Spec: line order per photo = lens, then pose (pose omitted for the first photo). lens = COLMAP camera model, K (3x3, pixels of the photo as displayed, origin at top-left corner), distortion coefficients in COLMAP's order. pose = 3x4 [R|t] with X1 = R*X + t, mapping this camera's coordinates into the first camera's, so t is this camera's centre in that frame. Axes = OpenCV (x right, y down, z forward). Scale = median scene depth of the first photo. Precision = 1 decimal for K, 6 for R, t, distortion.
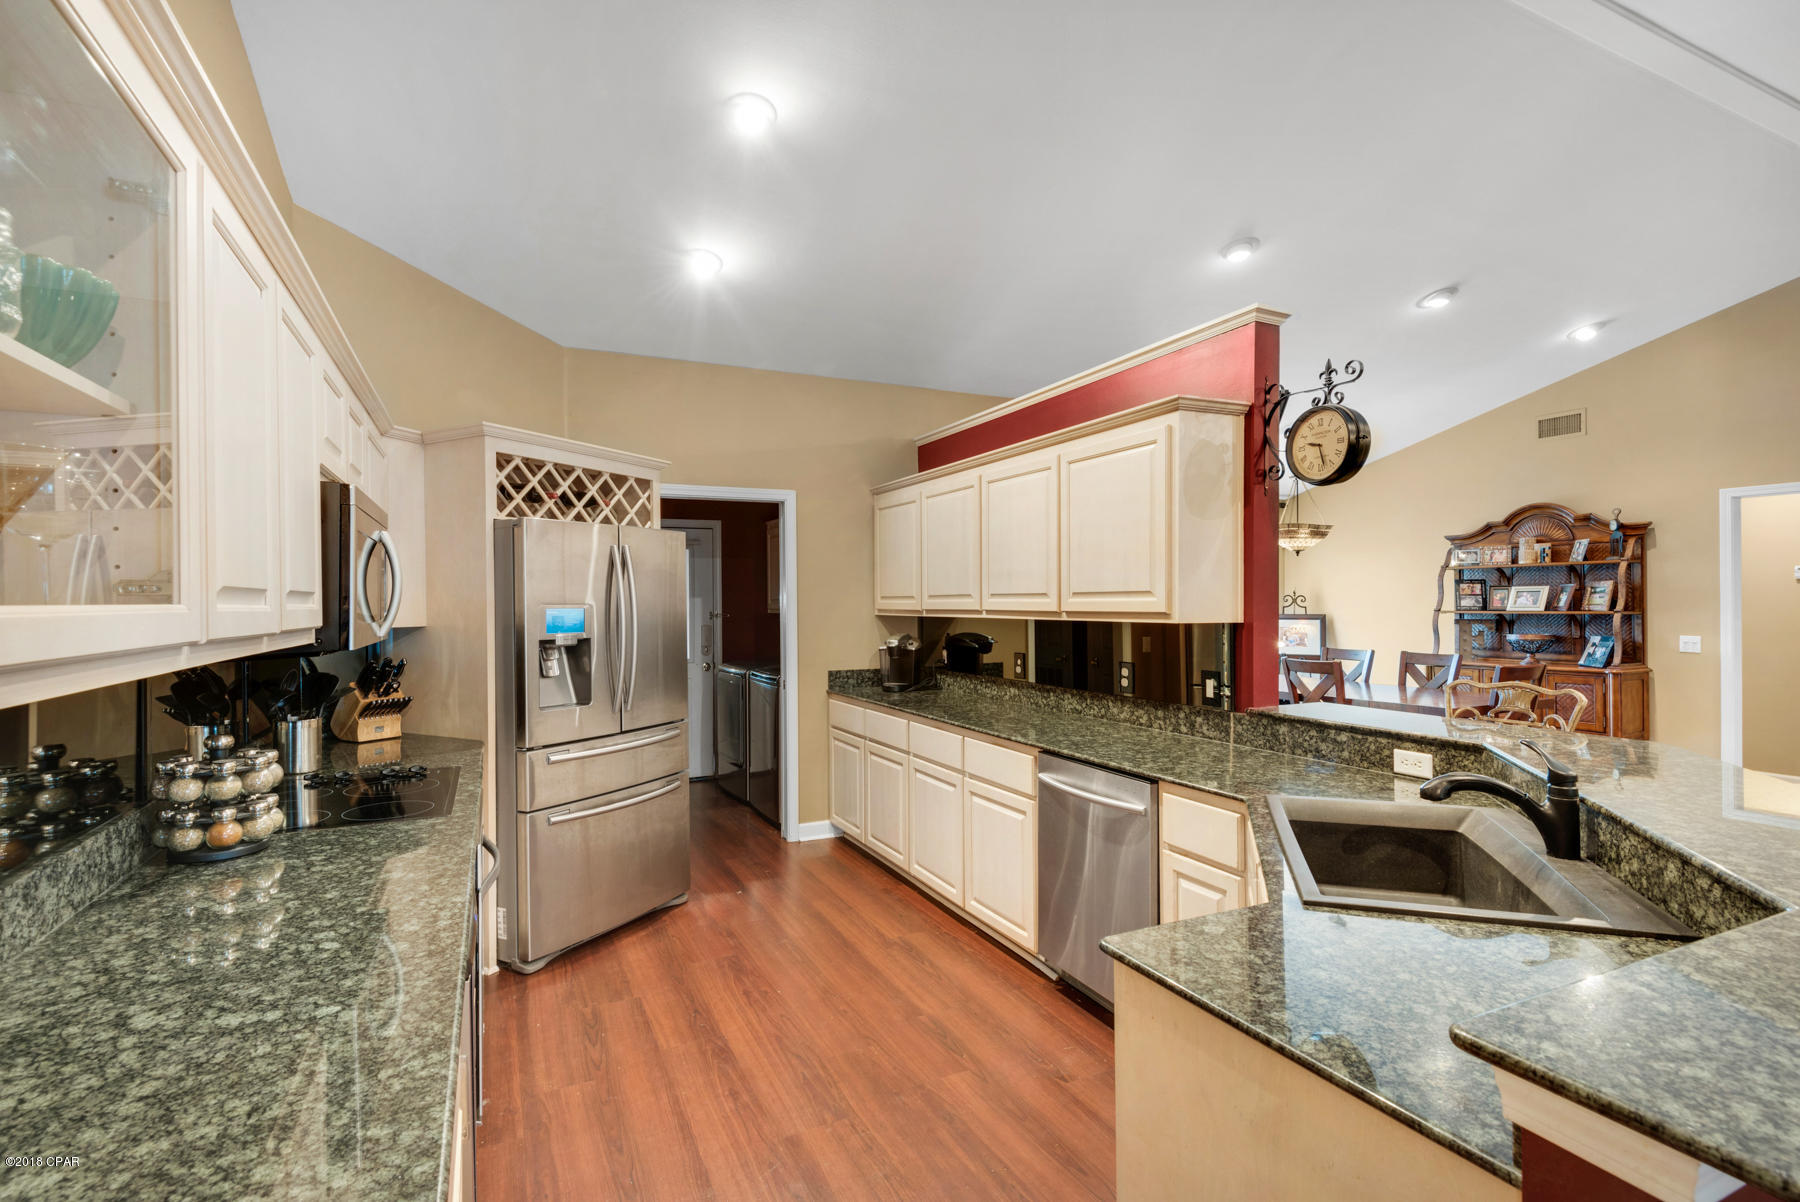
lens RADIAL K [[840.0, 0, 875.0], [0, 840.0, 603.0], [0, 0, 1]] dist [0.001574, -0.009054]
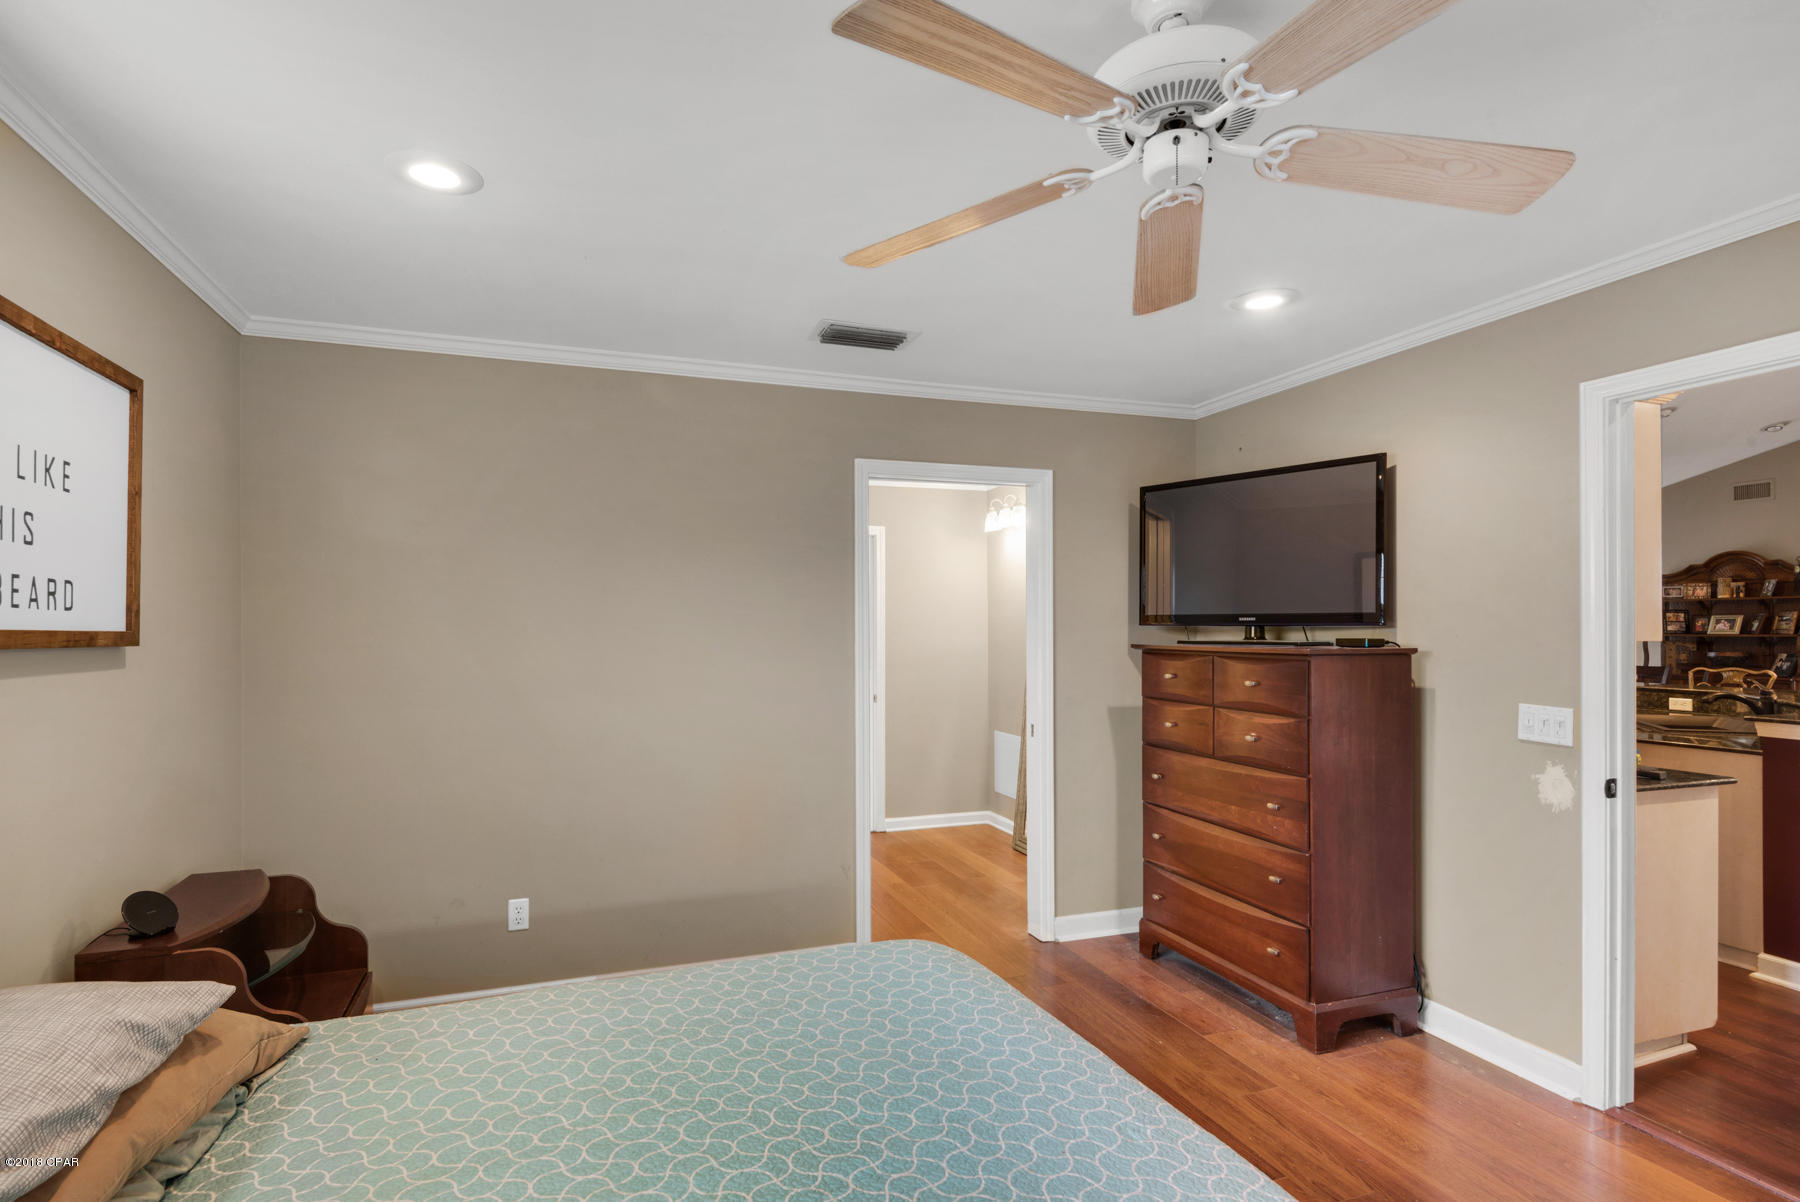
lens RADIAL K [[840.0, 0, 869.7], [0, 840.0, 621.3], [0, 0, 1]] dist [0.001574, -0.009054]
pose [[0.992317, 0.004430, -0.123639, -0.607084], [-0.005439, 0.999955, -0.007820, 0.011044], [0.123599, 0.008432, 0.992296, -0.715028]]
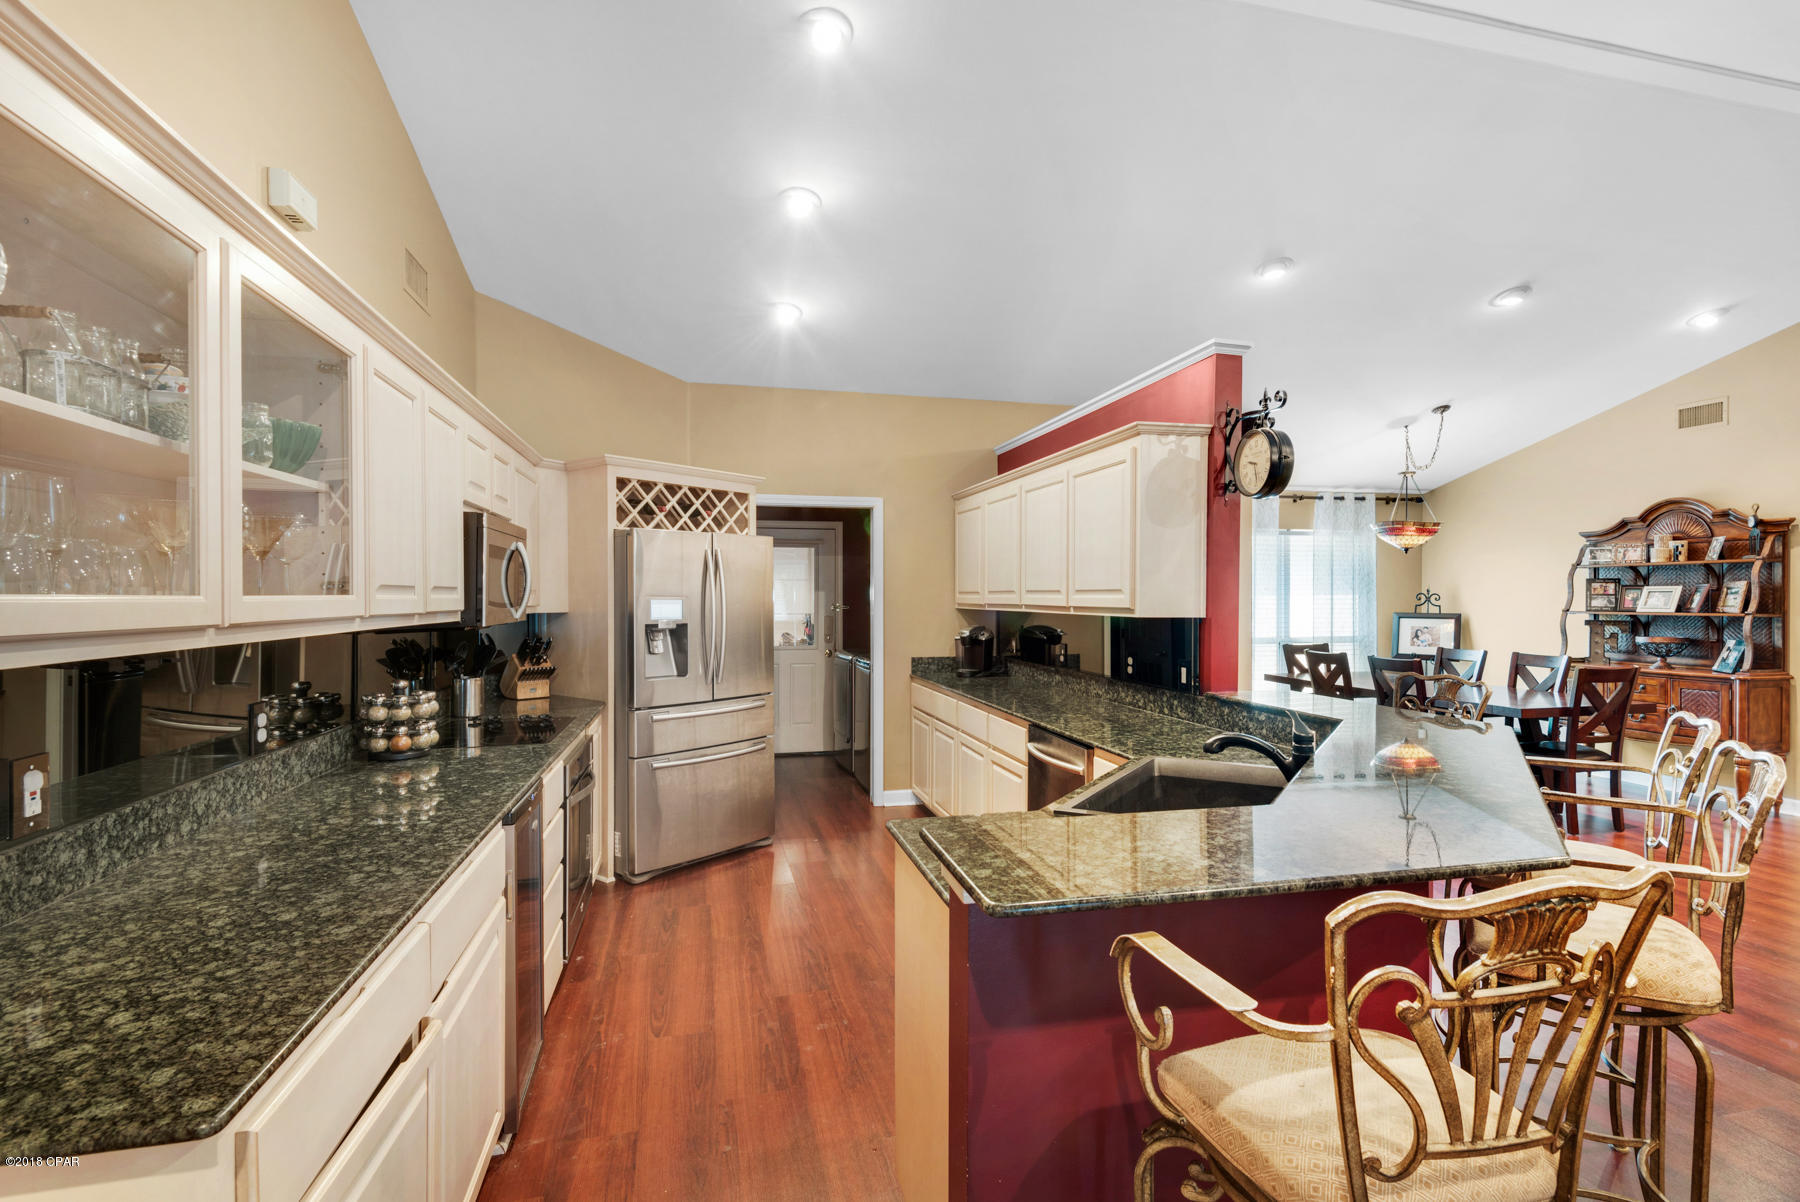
lens RADIAL K [[840.0, 0, 891.6], [0, 840.0, 603.2], [0, 0, 1]] dist [0.001574, -0.009054]
pose [[0.981440, 0.010525, -0.191478, 0.175130], [-0.008965, 0.999919, 0.009011, -0.002153], [0.191557, -0.007127, 0.981456, -0.149010]]
